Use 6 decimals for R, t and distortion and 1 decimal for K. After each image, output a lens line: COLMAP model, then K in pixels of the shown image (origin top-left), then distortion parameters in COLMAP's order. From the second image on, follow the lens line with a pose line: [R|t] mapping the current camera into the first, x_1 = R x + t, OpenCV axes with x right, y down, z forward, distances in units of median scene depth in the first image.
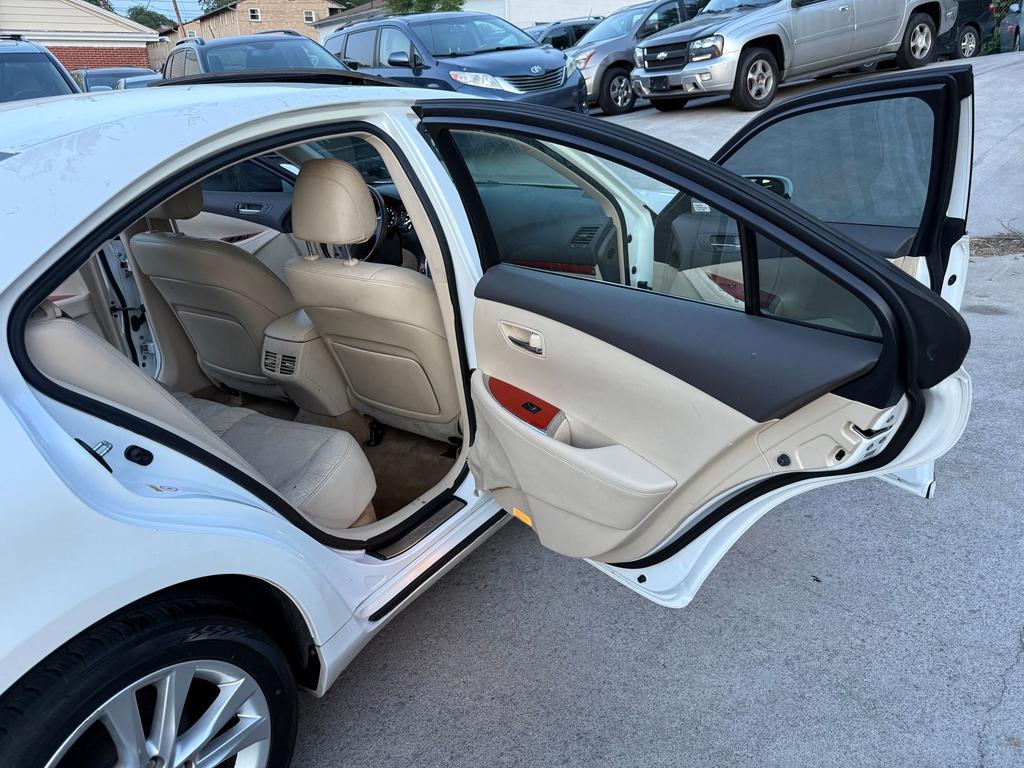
lens RADIAL K [[731.8, 0, 521.0], [0, 731.8, 385.3], [0, 0, 1]] dist [-0.003153, -0.004538]
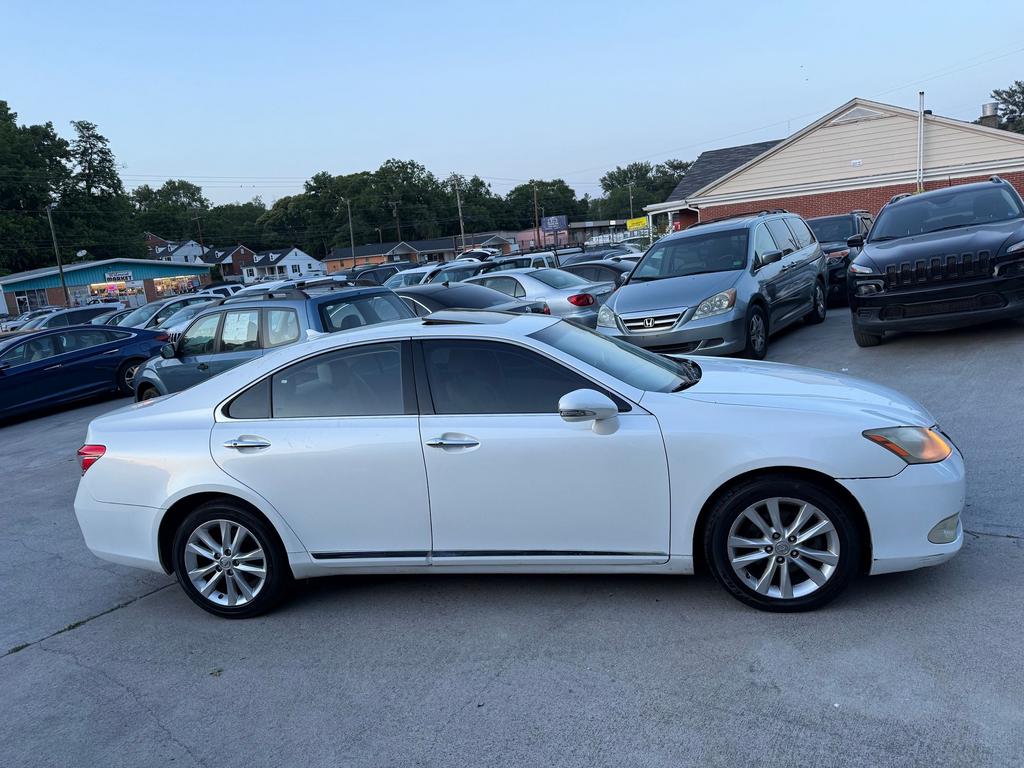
lens RADIAL K [[736.7, 0, 512.0], [0, 736.7, 384.0], [0, 0, 1]] dist [0.008883, -0.019850]
pose [[0.365245, 0.140643, -0.920226, 0.371717], [-0.264405, 0.963483, 0.042310, -0.085123], [0.892573, 0.227859, 0.389094, 0.097285]]
